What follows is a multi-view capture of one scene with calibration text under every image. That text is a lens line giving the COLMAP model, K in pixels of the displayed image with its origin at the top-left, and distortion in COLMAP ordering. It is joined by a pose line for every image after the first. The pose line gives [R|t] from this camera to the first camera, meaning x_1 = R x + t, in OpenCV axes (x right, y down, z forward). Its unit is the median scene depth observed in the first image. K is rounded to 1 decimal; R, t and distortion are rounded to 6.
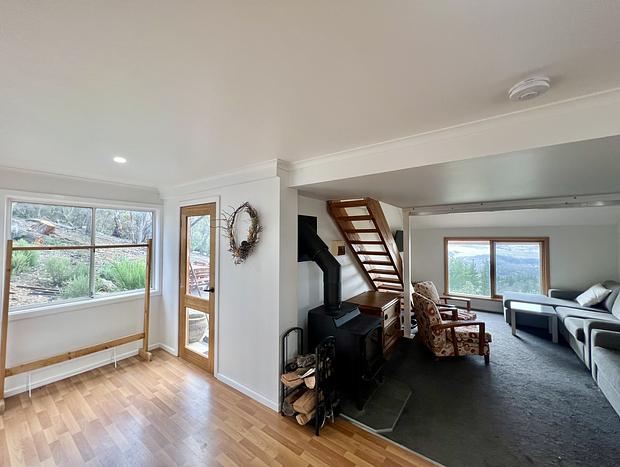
lens RADIAL K [[248.1, 0, 307.9], [0, 248.1, 231.2], [0, 0, 1]] dist [-0.001770, 0.000030]
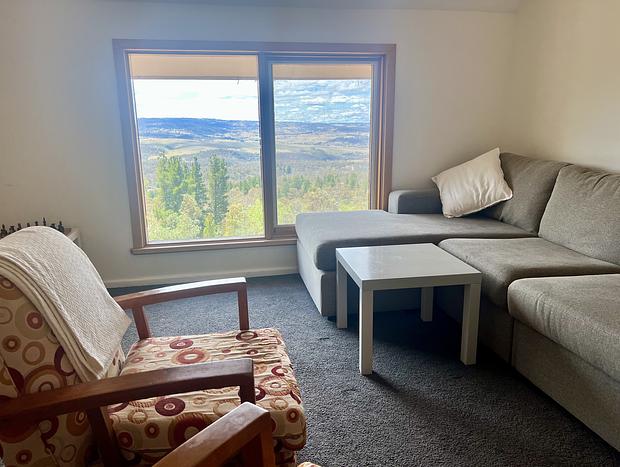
lens RADIAL K [[469.1, 0, 310.0], [0, 469.1, 233.5], [0, 0, 1]] dist [0.003096, 0.001236]
pose [[0.678347, -0.167651, 0.715360, 0.545660], [-0.016817, 0.969822, 0.243233, 0.180318], [-0.734550, -0.177027, 0.655056, 0.889572]]
